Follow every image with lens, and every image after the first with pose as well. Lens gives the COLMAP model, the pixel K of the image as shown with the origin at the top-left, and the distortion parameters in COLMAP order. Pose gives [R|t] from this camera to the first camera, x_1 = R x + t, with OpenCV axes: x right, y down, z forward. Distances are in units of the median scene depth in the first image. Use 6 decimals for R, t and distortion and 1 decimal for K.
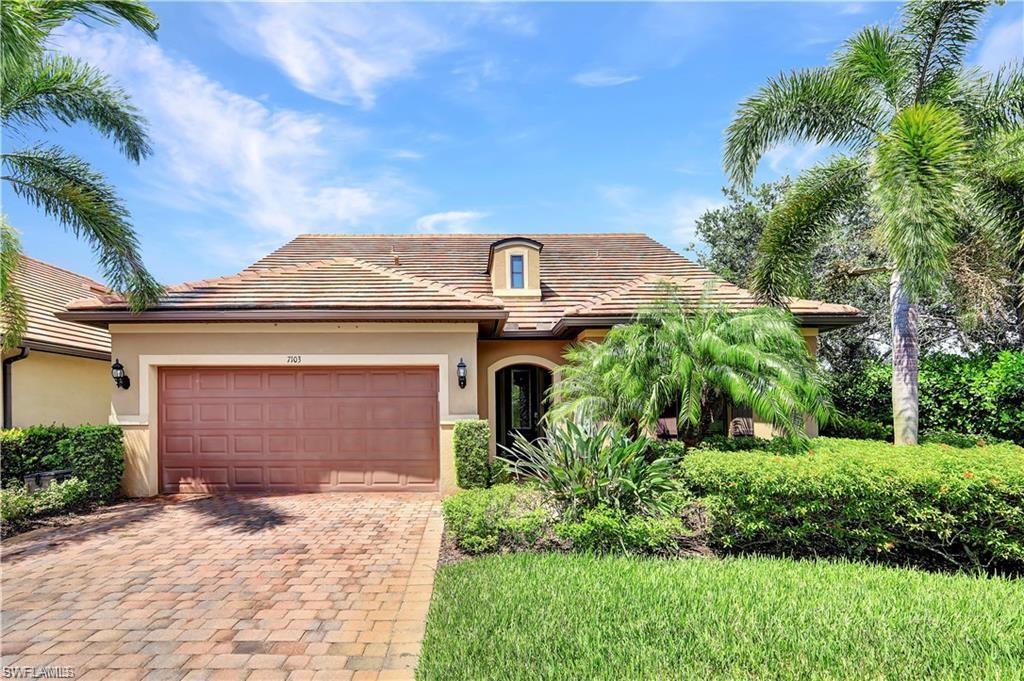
lens RADIAL K [[459.5, 0, 517.6], [0, 459.5, 326.5], [0, 0, 1]] dist [0.008281, 0.000003]
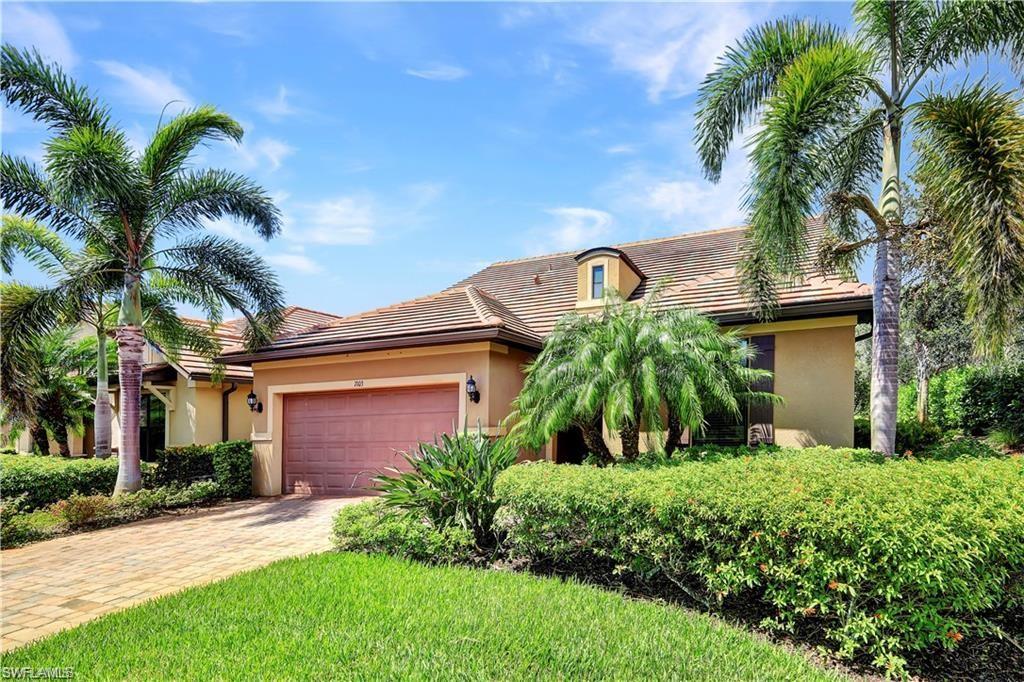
lens RADIAL K [[444.9, 0, 507.9], [0, 444.9, 349.7], [0, 0, 1]] dist [0.000545, -0.000201]
pose [[0.949359, -0.075521, -0.304981, 0.225846], [0.082624, 0.996526, 0.010431, 0.003668], [0.303134, -0.035101, 0.952301, 0.026562]]
